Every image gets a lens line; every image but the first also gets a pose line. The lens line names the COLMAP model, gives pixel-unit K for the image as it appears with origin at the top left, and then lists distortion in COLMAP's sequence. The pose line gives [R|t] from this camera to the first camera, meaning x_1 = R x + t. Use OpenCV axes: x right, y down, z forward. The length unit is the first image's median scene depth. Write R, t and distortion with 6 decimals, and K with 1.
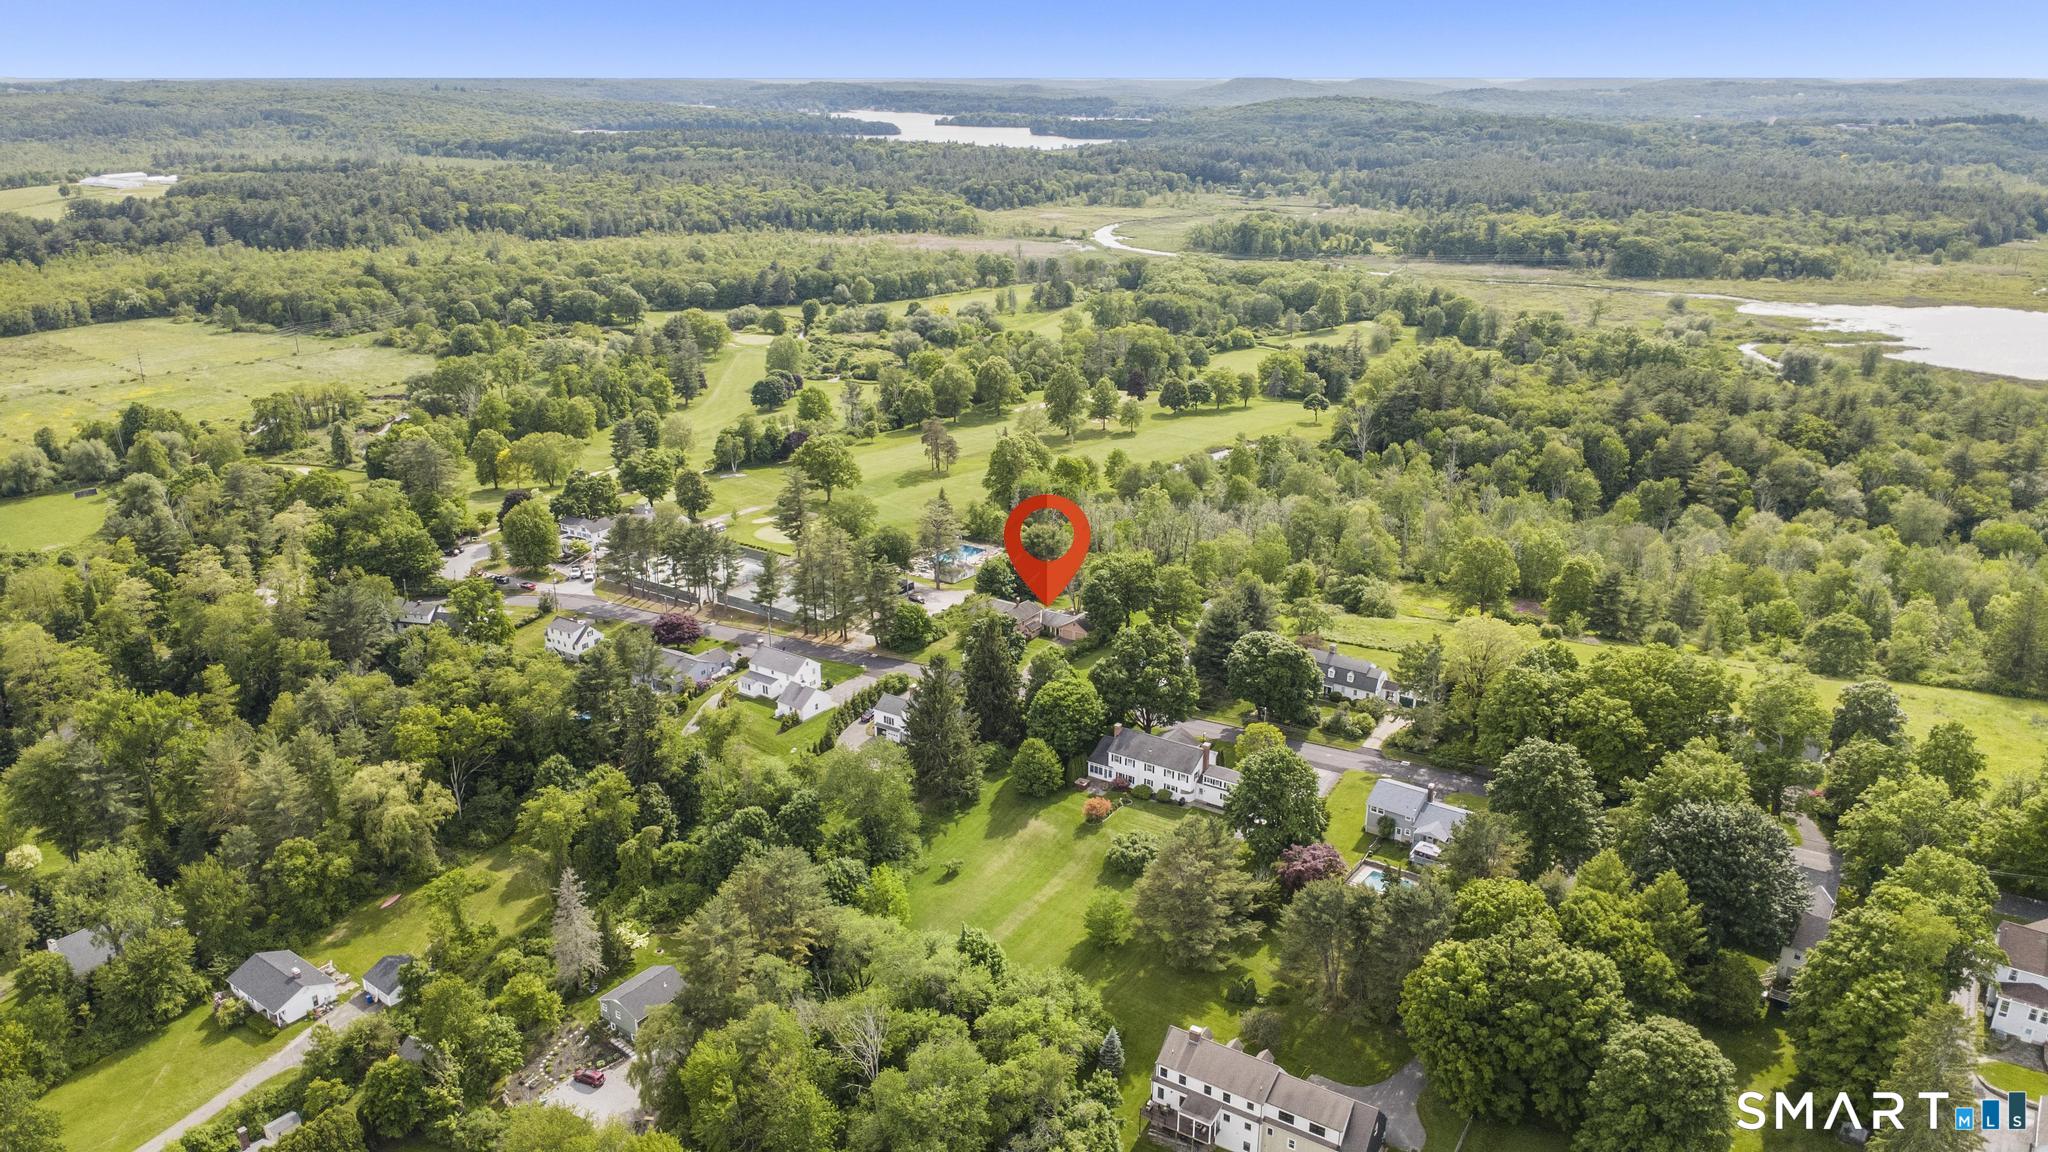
lens RADIAL K [[1435.5, 0, 1024.0], [0, 1435.5, 576.0], [0, 0, 1]] dist [0.037660, -0.049686]
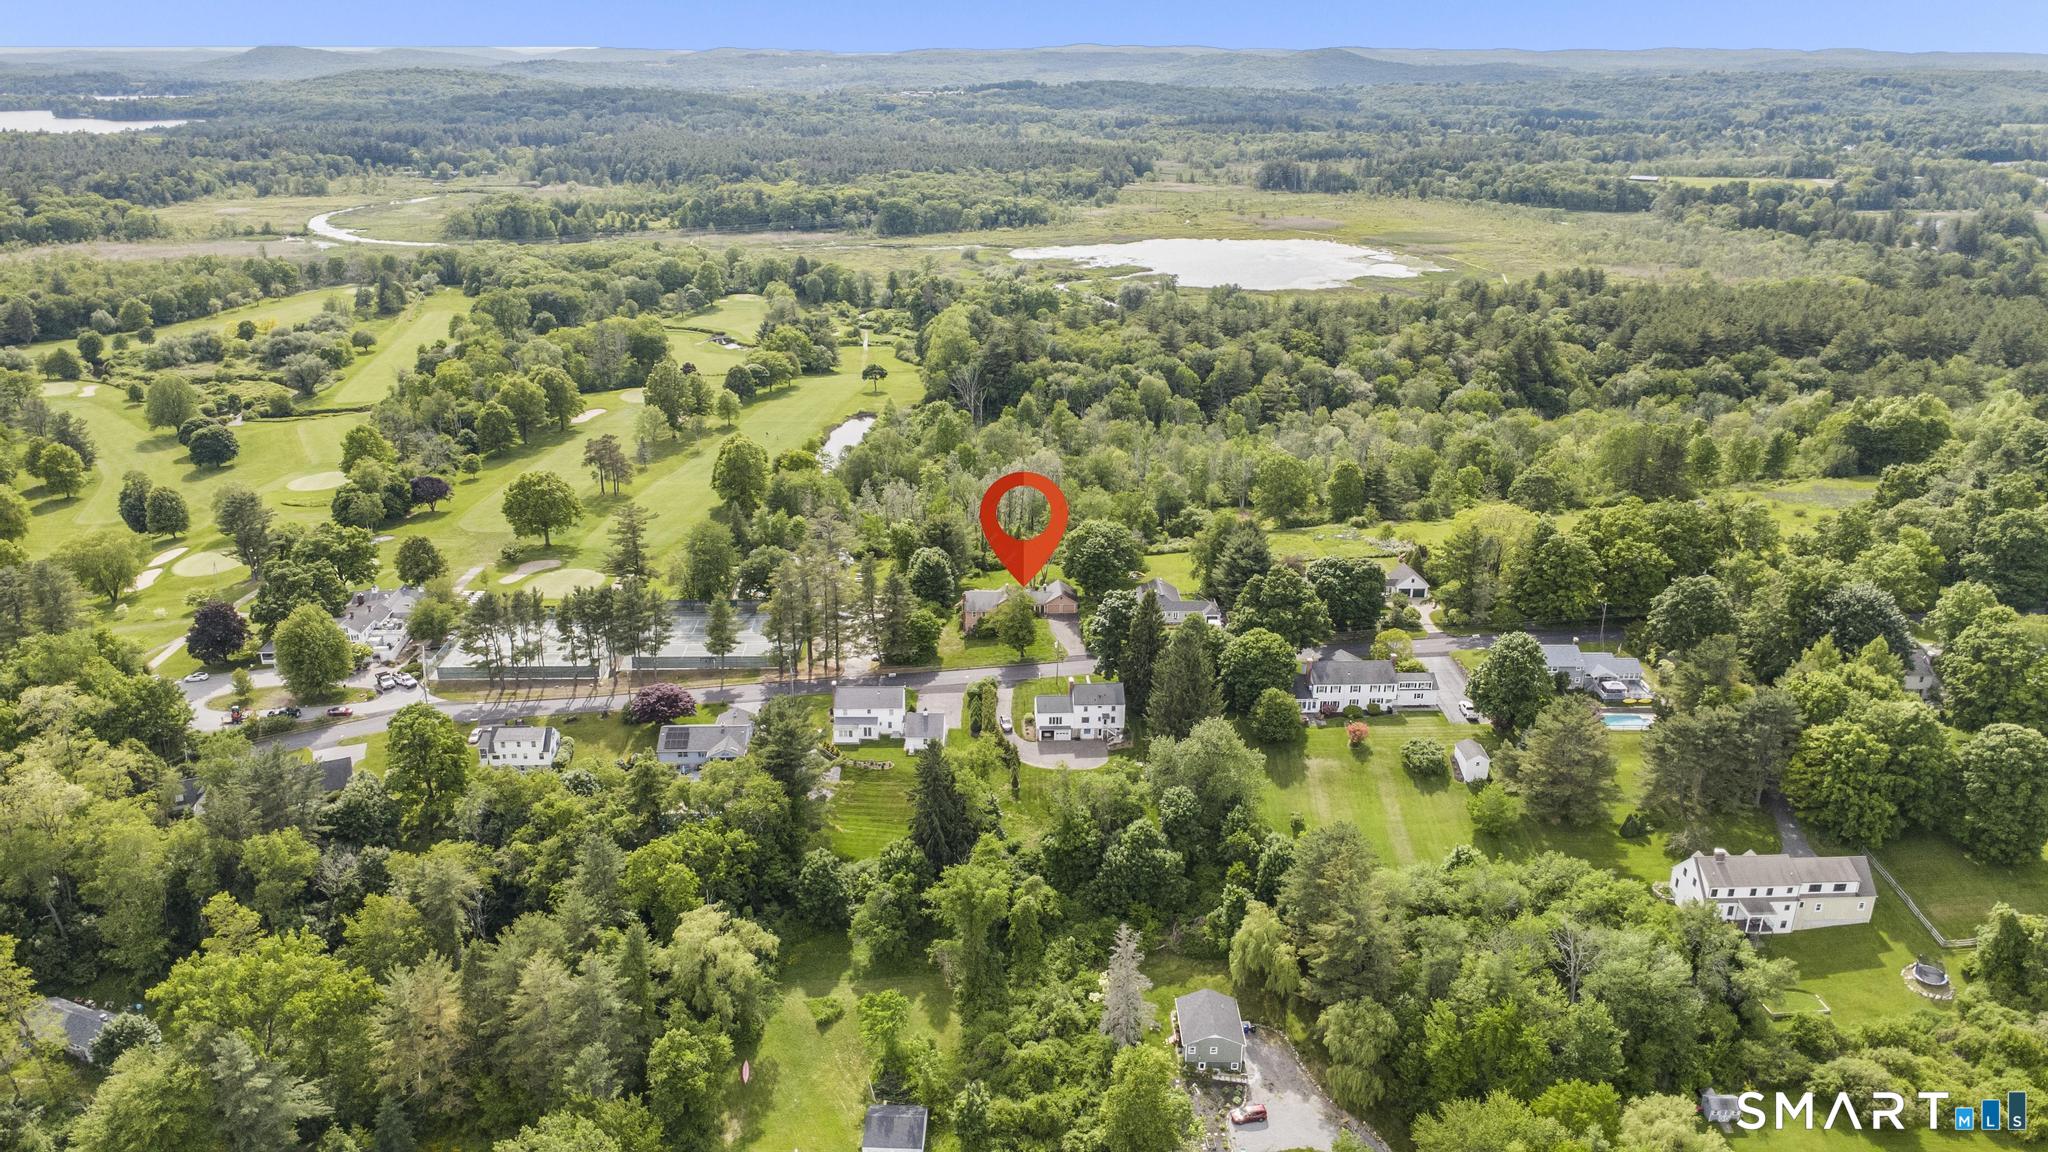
lens RADIAL K [[1435.5, 0, 1024.0], [0, 1435.5, 576.0], [0, 0, 1]] dist [0.037660, -0.049686]
pose [[0.812162, -0.201240, 0.547627, -0.146426], [0.191544, 0.978573, 0.075533, -0.017091], [-0.551094, 0.043550, 0.833306, 0.045922]]
